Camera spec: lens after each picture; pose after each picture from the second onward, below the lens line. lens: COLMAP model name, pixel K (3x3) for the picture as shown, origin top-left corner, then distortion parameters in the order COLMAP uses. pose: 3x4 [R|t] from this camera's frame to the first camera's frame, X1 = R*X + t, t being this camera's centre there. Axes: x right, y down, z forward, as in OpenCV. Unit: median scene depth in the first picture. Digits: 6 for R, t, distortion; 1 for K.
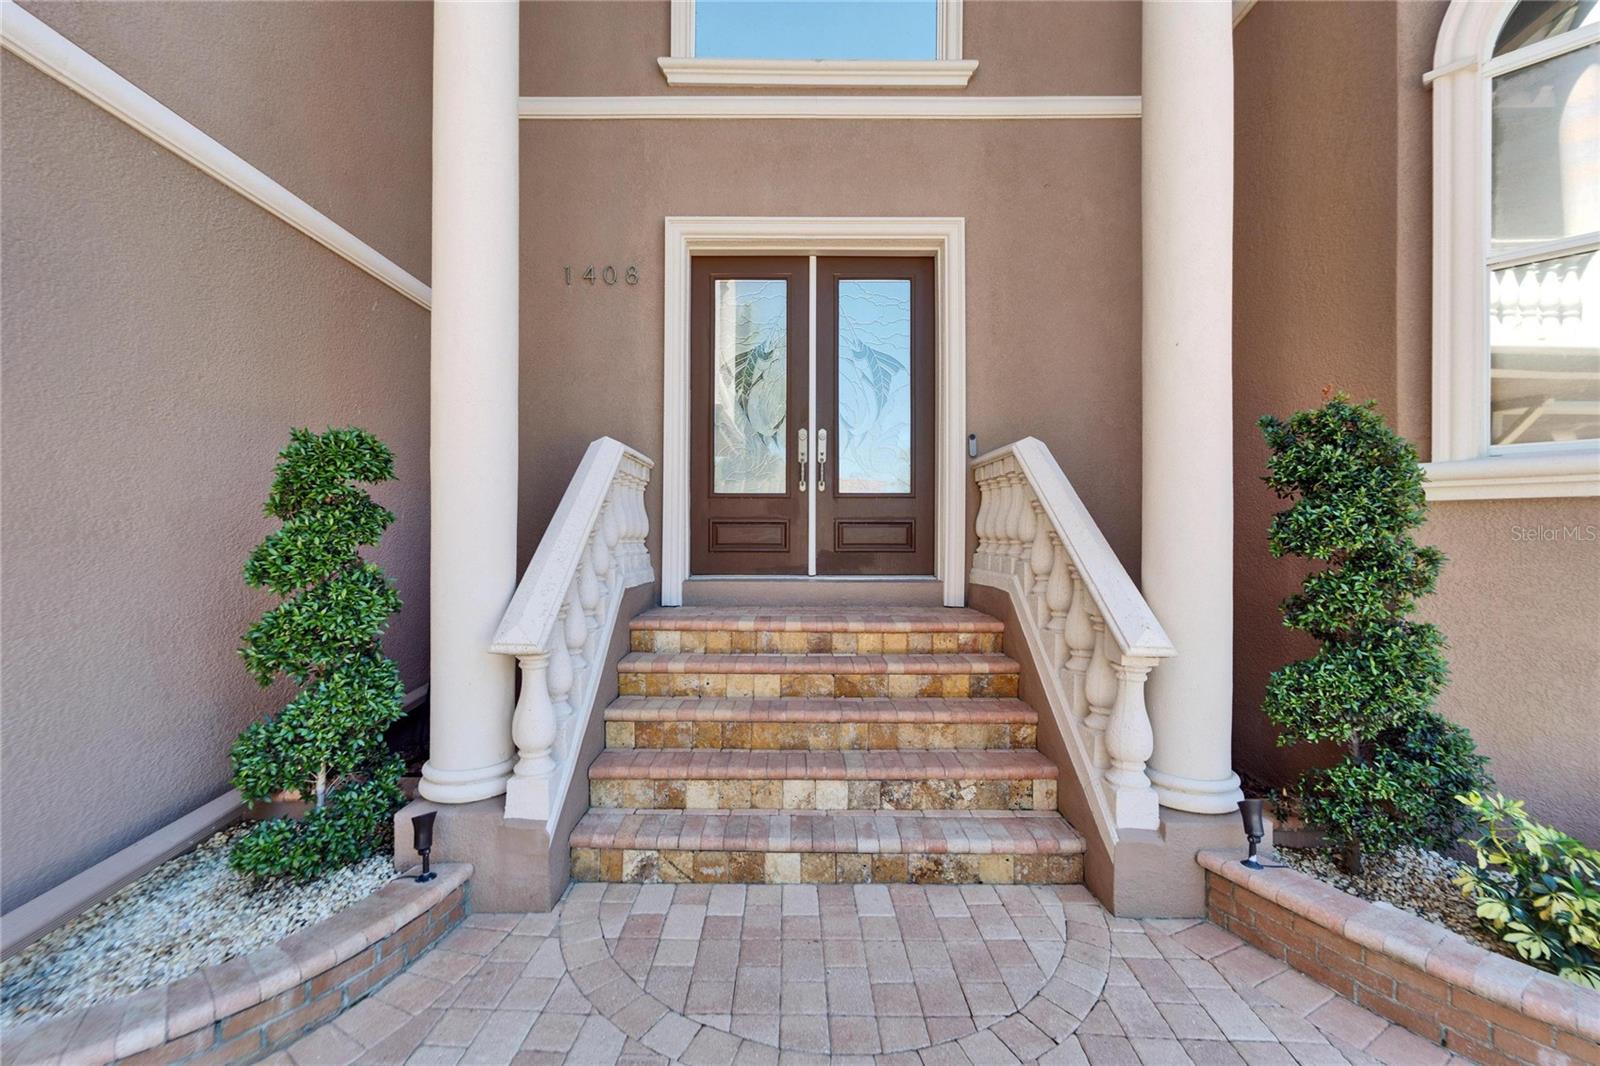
lens RADIAL K [[649.8, 0, 795.1], [0, 649.8, 528.5], [0, 0, 1]] dist [-0.002434, -0.000049]
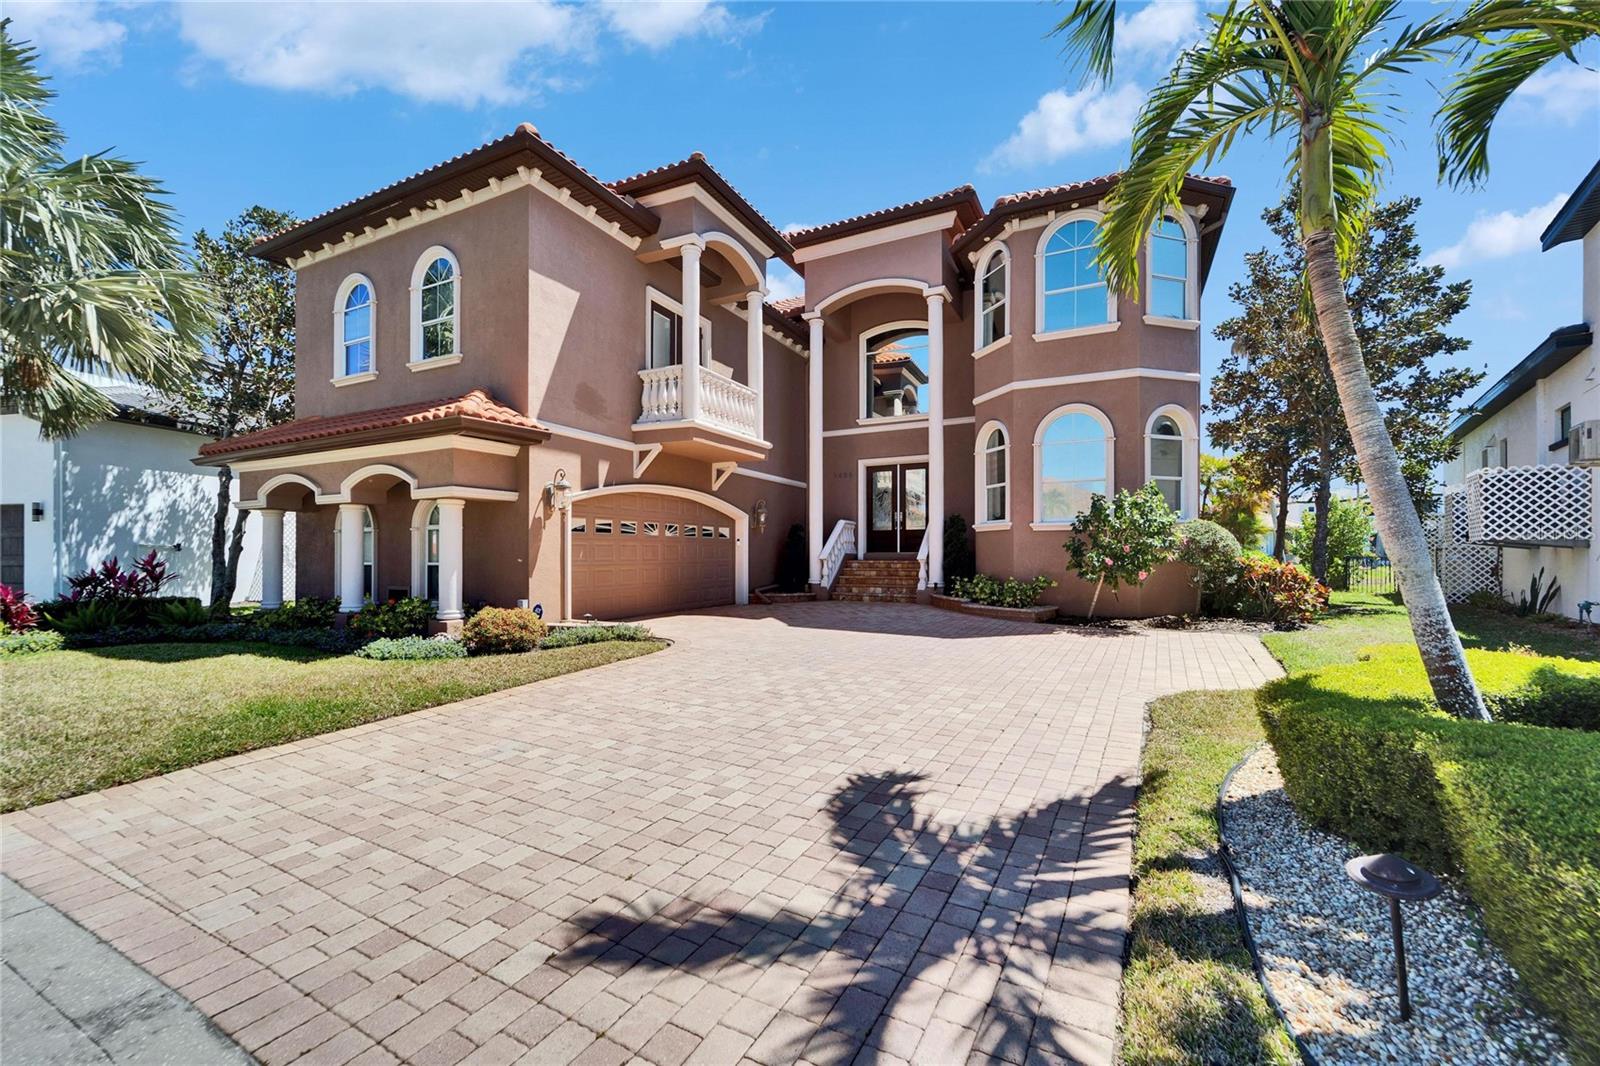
lens RADIAL K [[649.8, 0, 799.6], [0, 649.8, 550.0], [0, 0, 1]] dist [-0.002434, -0.000049]
pose [[0.895074, -0.009098, -0.445824, 1.225833], [0.007507, 0.999958, -0.005336, 0.078715], [0.445854, 0.001429, 0.895105, -2.660511]]
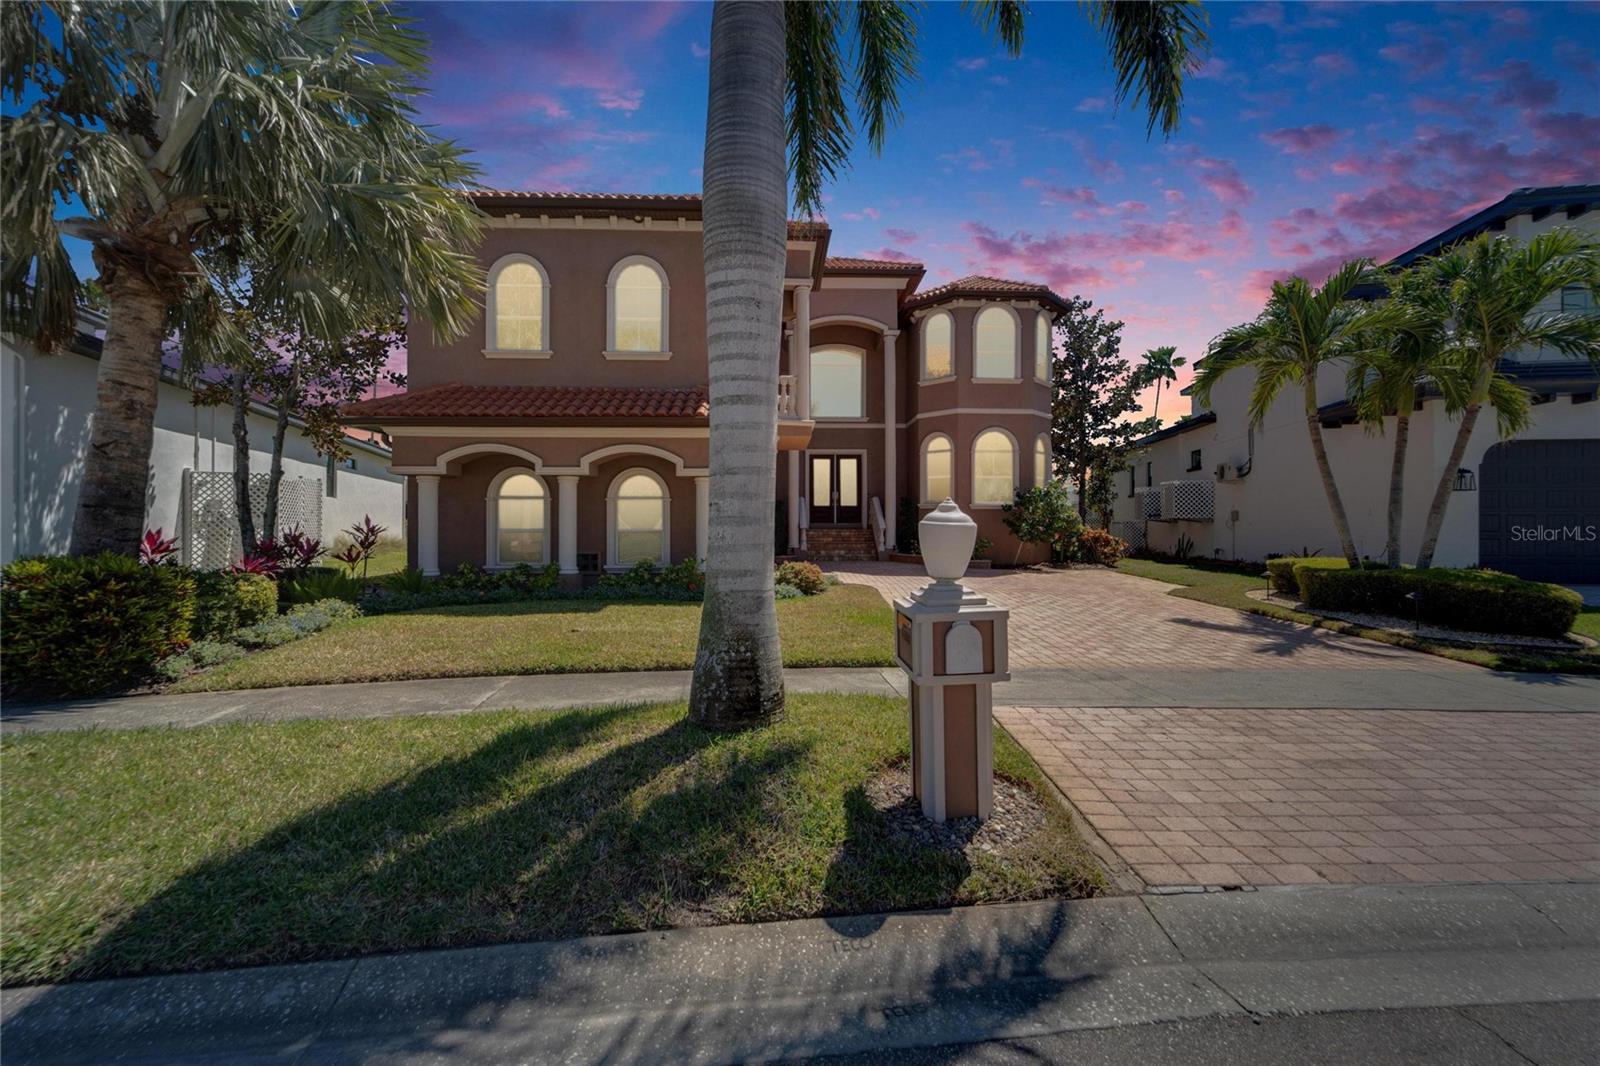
lens RADIAL K [[649.8, 0, 798.7], [0, 649.8, 524.4], [0, 0, 1]] dist [-0.002434, -0.000049]
pose [[0.999167, -0.002407, 0.040730, -0.454814], [0.002408, 0.999997, 0.000006, 0.084872], [-0.040730, 0.000092, 0.999170, -3.897077]]
